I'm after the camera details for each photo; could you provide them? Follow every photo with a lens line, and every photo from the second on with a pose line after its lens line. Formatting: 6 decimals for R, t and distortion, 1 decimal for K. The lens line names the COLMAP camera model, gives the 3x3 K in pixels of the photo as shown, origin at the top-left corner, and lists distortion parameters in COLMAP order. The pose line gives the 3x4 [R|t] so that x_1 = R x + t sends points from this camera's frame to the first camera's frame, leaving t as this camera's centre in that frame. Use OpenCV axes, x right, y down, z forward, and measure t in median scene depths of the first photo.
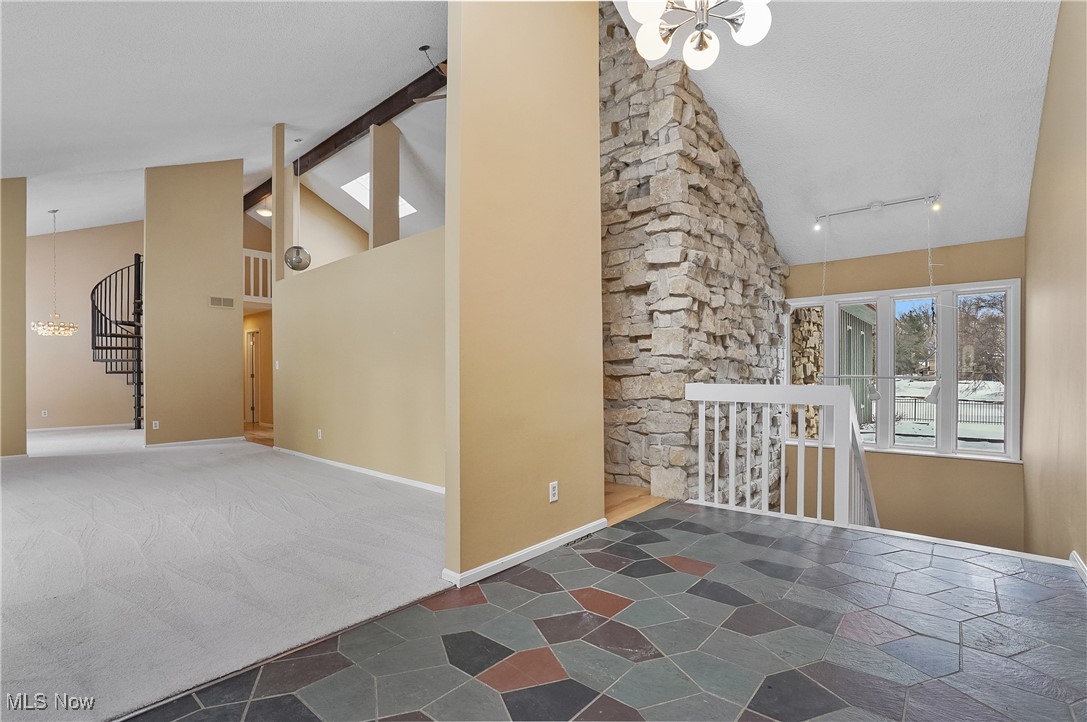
lens RADIAL K [[504.2, 0, 543.5], [0, 504.2, 361.0], [0, 0, 1]] dist [-0.070468, 0.029486]
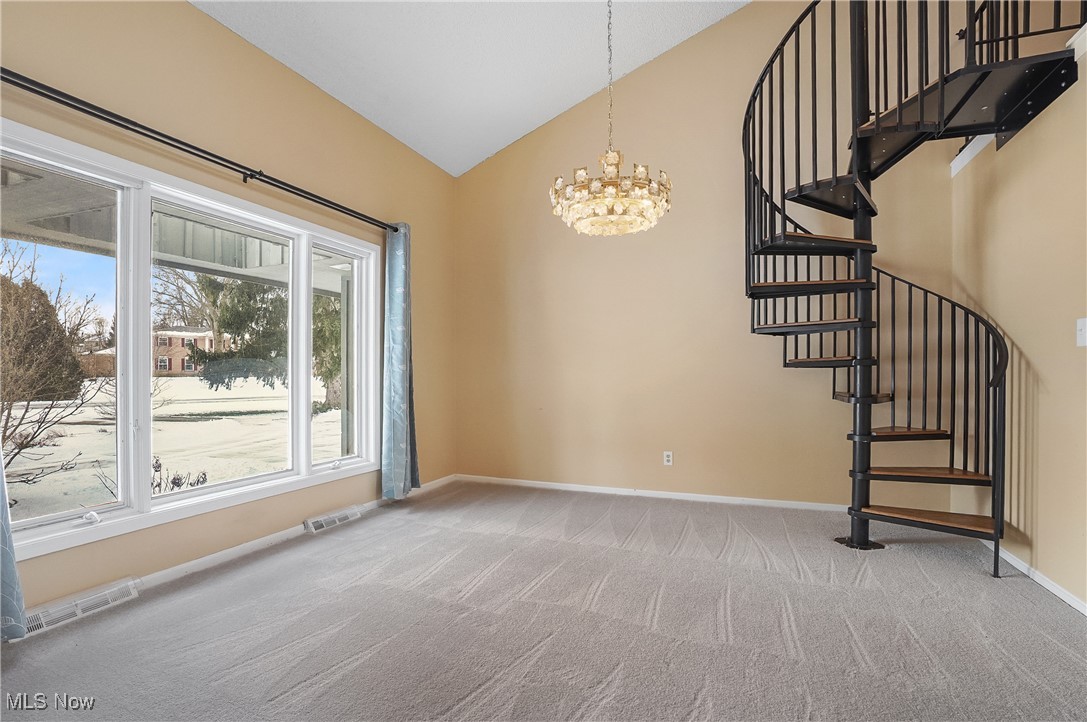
lens RADIAL K [[504.2, 0, 543.5], [0, 504.2, 361.0], [0, 0, 1]] dist [-0.070468, 0.029486]
pose [[0.324526, -0.003652, -0.945870, -0.595281], [-0.011861, 0.999898, -0.007930, 0.027775], [0.945802, 0.013793, 0.324450, 0.695341]]
